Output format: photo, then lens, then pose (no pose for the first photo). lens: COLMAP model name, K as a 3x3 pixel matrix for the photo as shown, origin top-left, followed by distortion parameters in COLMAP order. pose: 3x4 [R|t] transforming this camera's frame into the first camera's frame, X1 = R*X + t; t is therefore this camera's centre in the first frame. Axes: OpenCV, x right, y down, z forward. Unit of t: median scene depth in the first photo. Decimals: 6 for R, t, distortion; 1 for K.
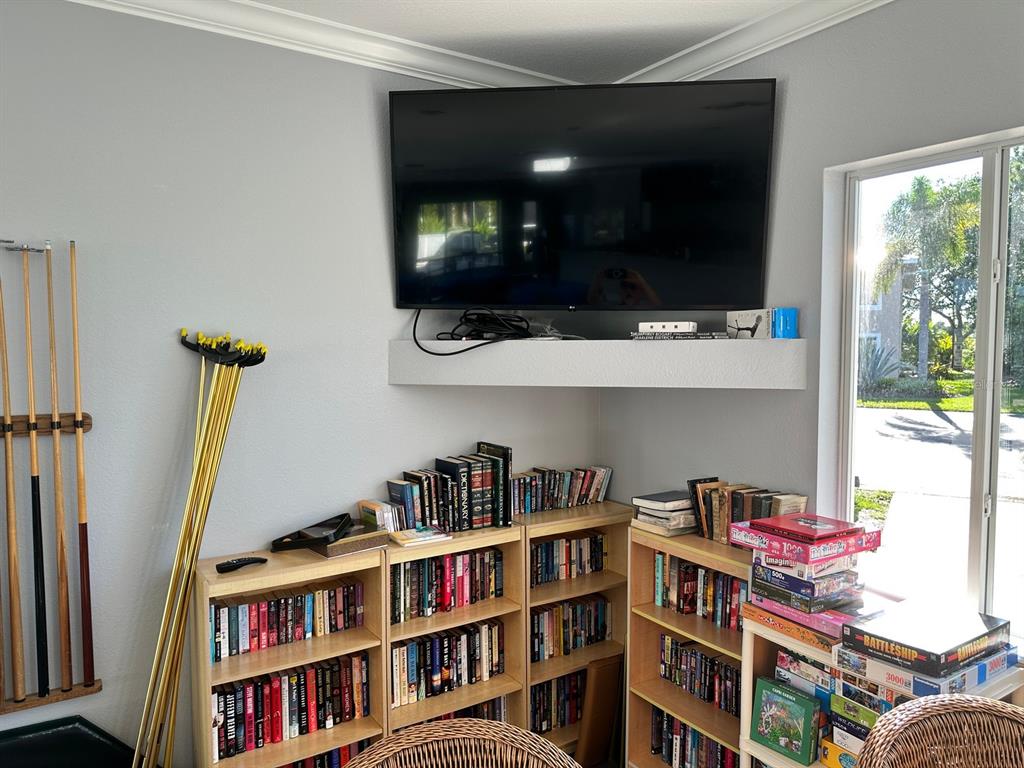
lens RADIAL K [[727.5, 0, 512.0], [0, 727.5, 384.0], [0, 0, 1]] dist [-0.009569, -0.004203]
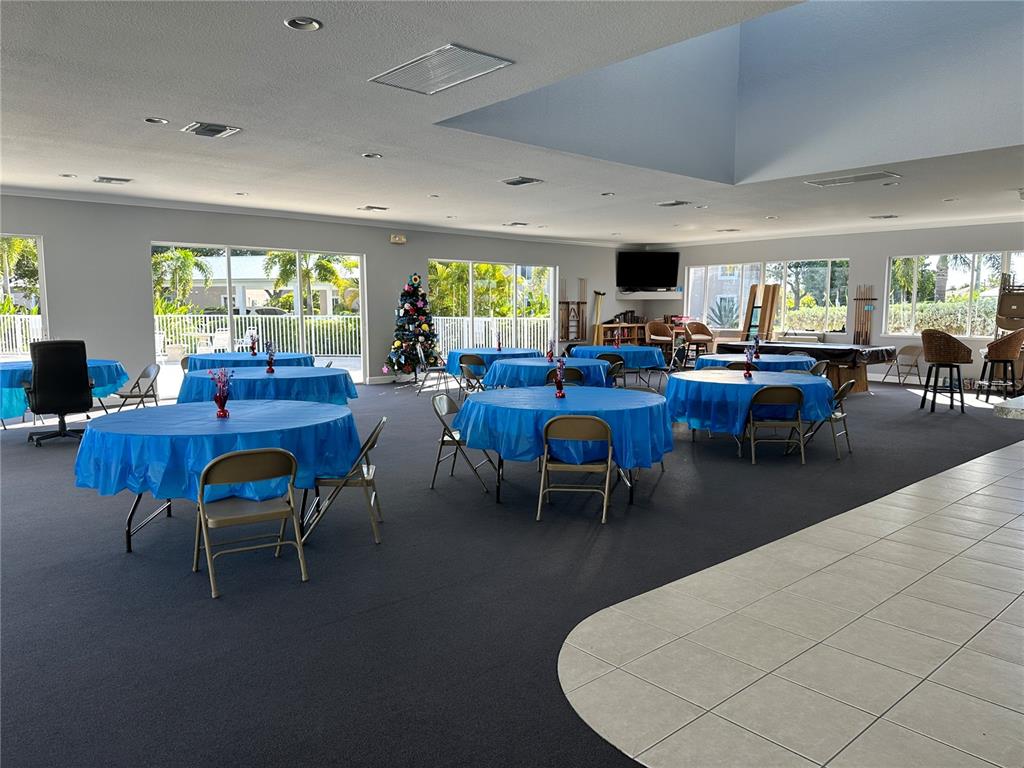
lens RADIAL K [[727.5, 0, 512.0], [0, 727.5, 384.0], [0, 0, 1]] dist [-0.009569, -0.004203]
pose [[0.989987, -0.013637, 0.140496, -2.037358], [0.006196, 0.998561, 0.053265, 0.407307], [-0.141021, -0.051861, 0.988647, -5.273310]]
